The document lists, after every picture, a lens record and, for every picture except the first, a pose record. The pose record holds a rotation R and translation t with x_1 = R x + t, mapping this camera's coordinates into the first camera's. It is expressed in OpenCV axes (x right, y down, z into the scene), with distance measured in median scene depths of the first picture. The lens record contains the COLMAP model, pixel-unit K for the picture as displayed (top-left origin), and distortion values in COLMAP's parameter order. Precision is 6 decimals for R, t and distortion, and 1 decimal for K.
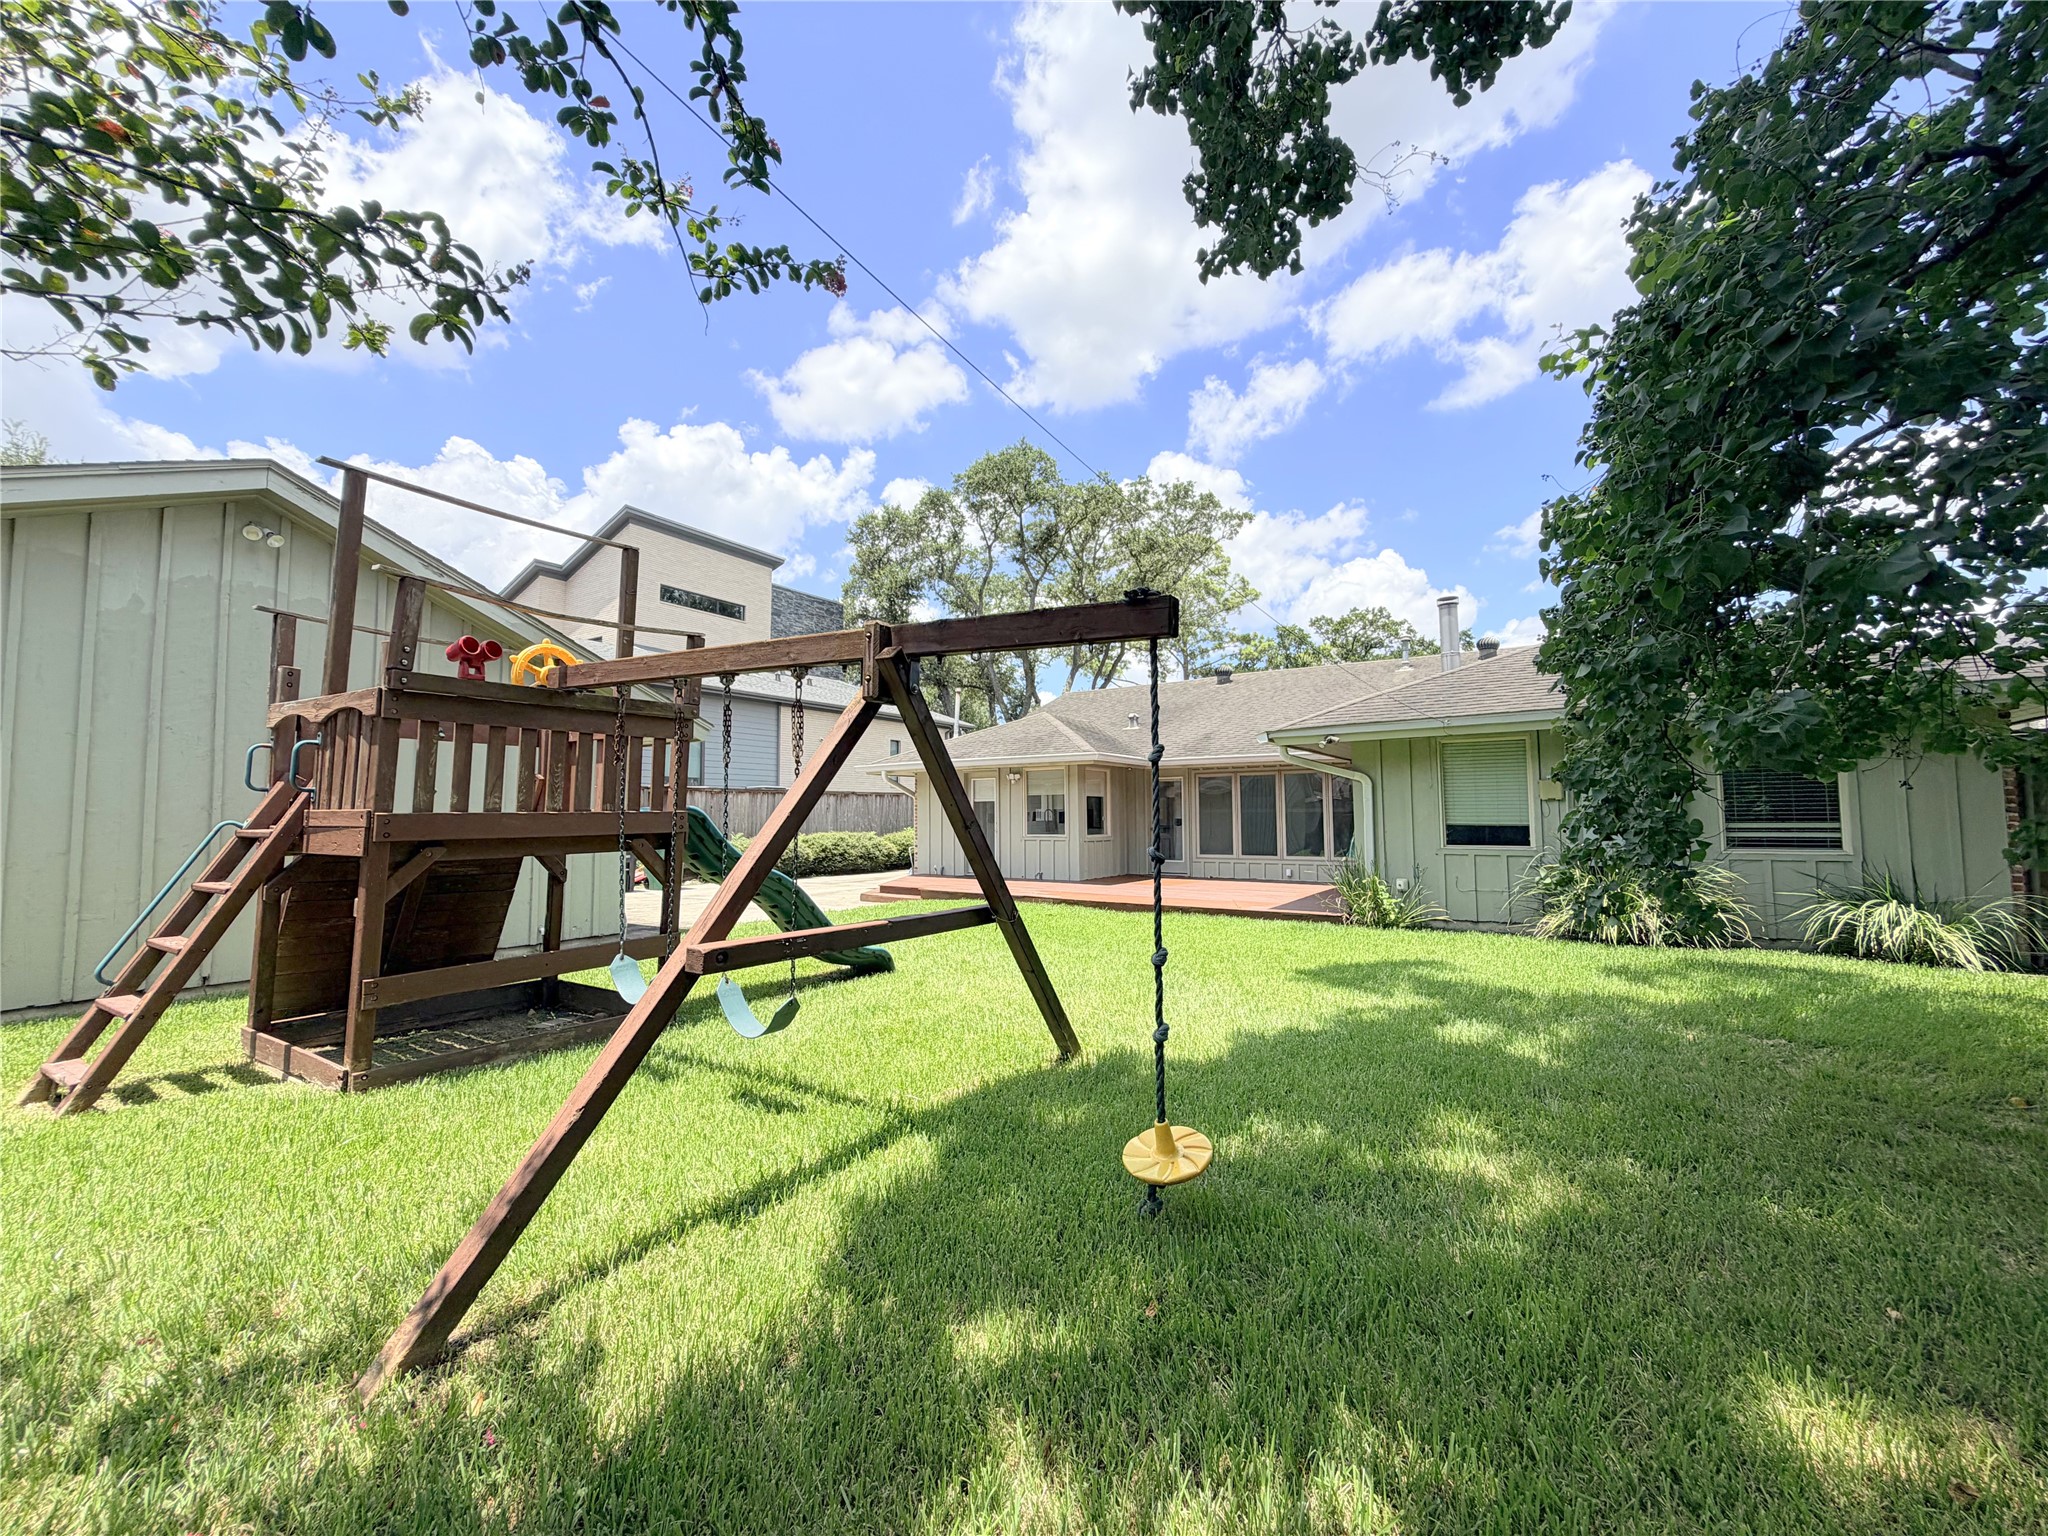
lens RADIAL K [[816.7, 0, 1017.3], [0, 816.7, 766.3], [0, 0, 1]] dist [0.001181, 0.000254]
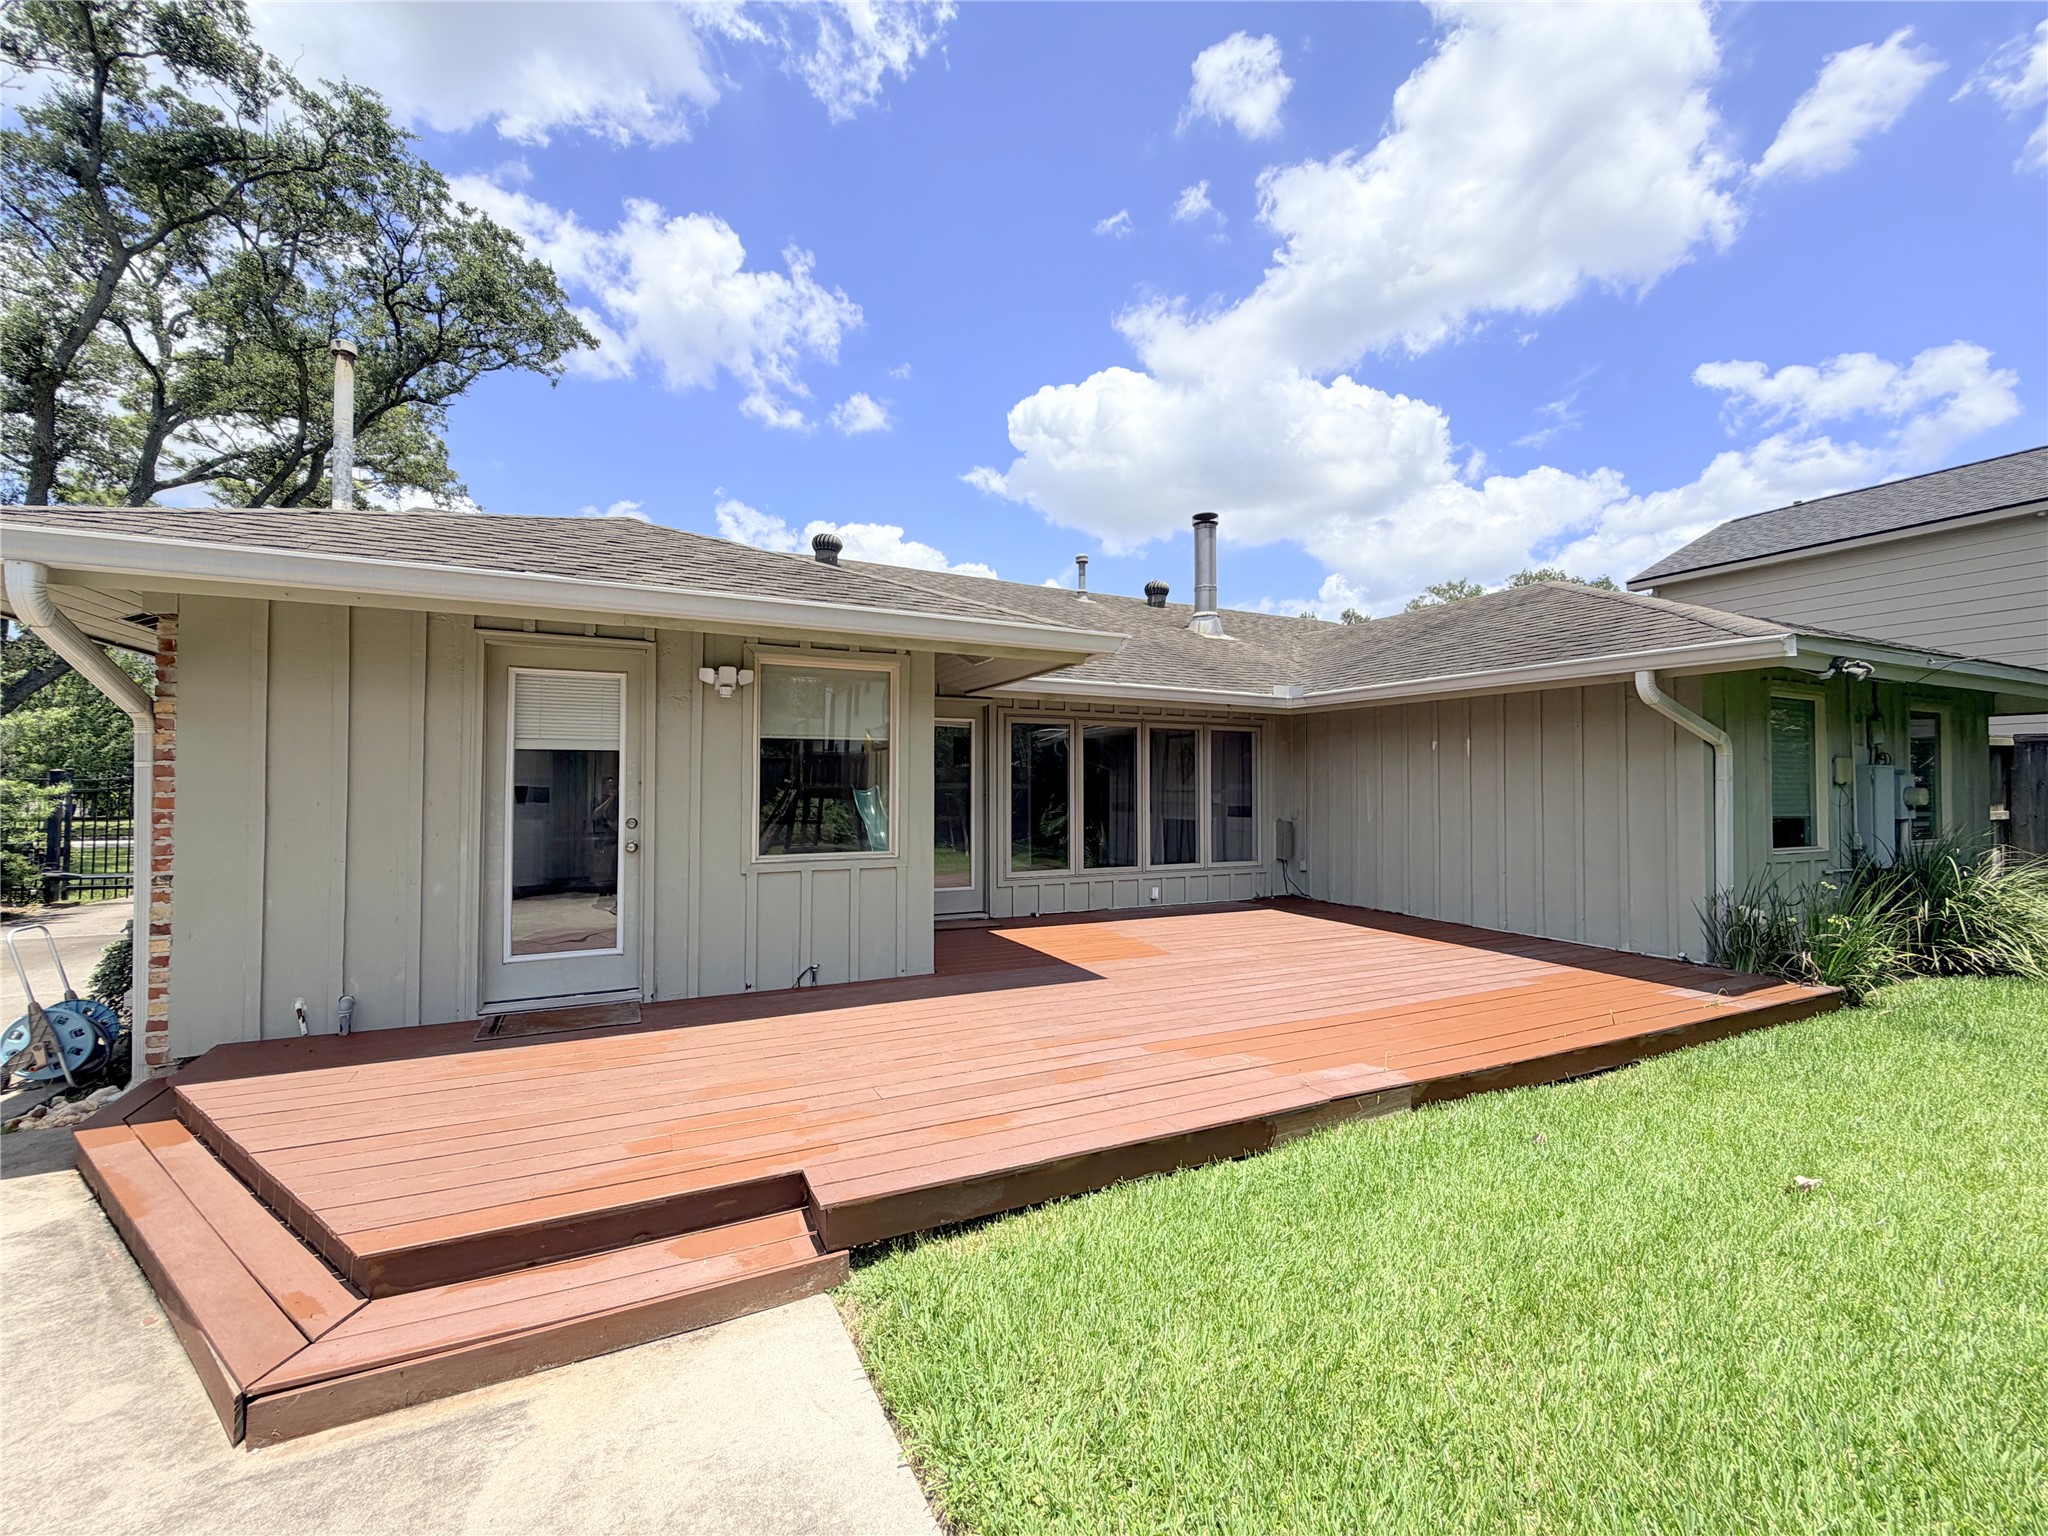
lens RADIAL K [[816.7, 0, 1017.3], [0, 816.7, 766.3], [0, 0, 1]] dist [0.001181, 0.000254]
pose [[0.506118, 0.031342, 0.861895, -0.141893], [-0.060783, 0.998151, -0.000604, 0.027009], [-0.860320, -0.052083, 0.507087, 0.482345]]
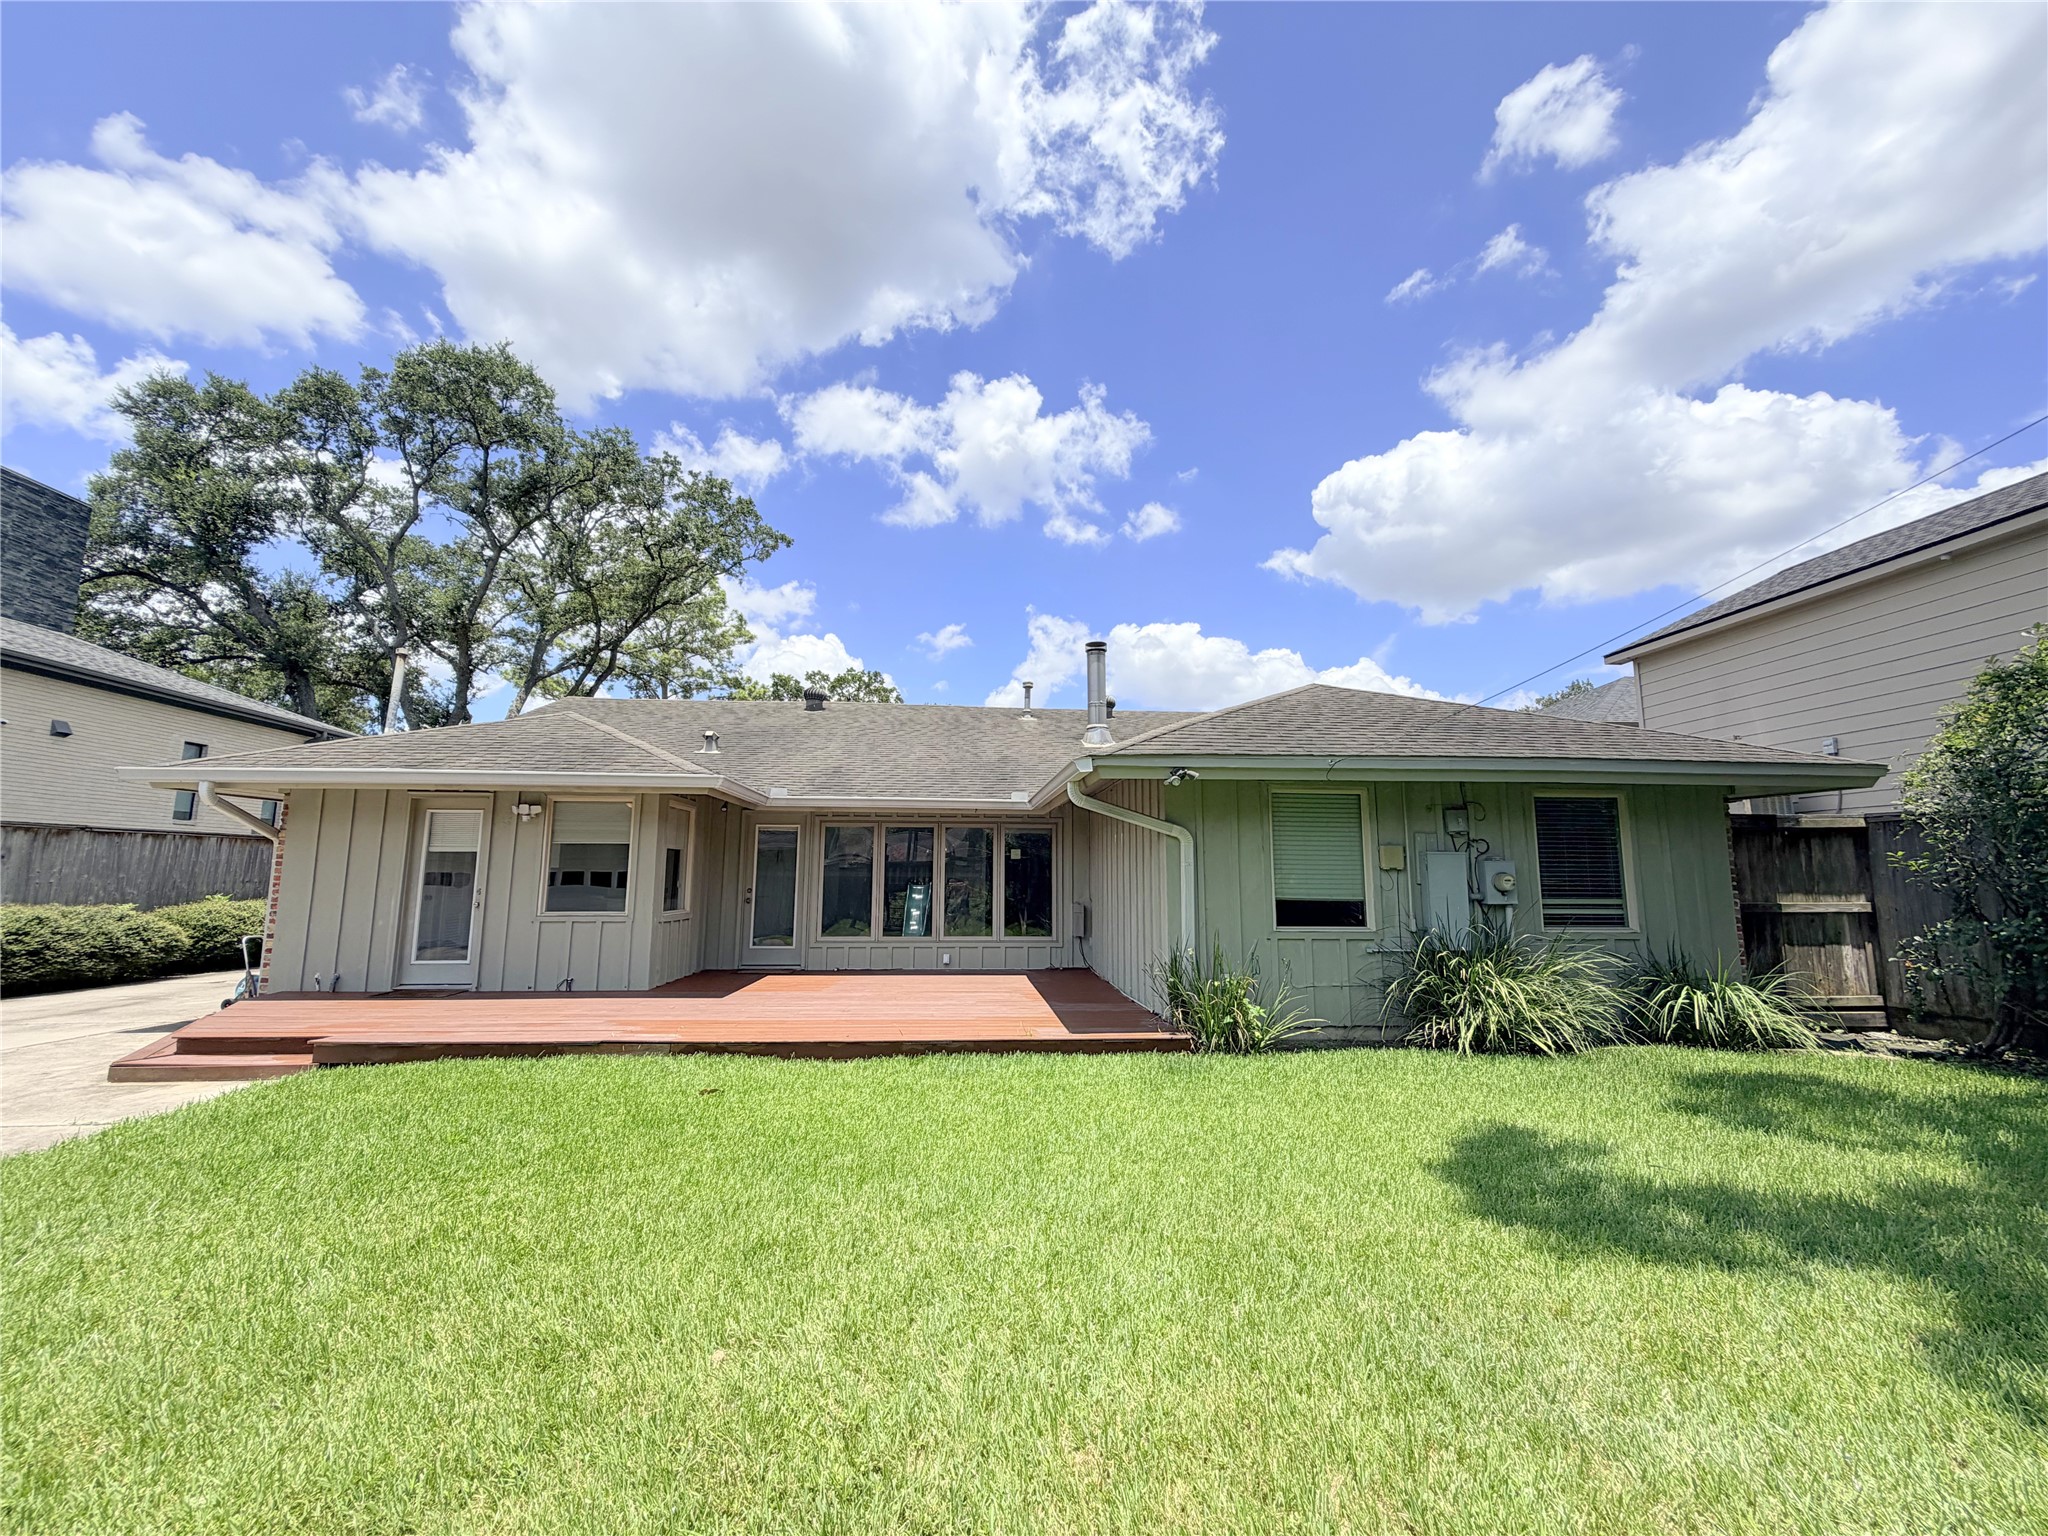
lens RADIAL K [[817.2, 0, 1016.0], [0, 817.2, 764.6], [0, 0, 1]] dist [0.001111, 0.000287]
pose [[0.783403, 0.097438, 0.613829, -0.058903], [-0.049601, 0.994286, -0.094527, 0.012251], [-0.619532, 0.043607, 0.783759, 0.220973]]
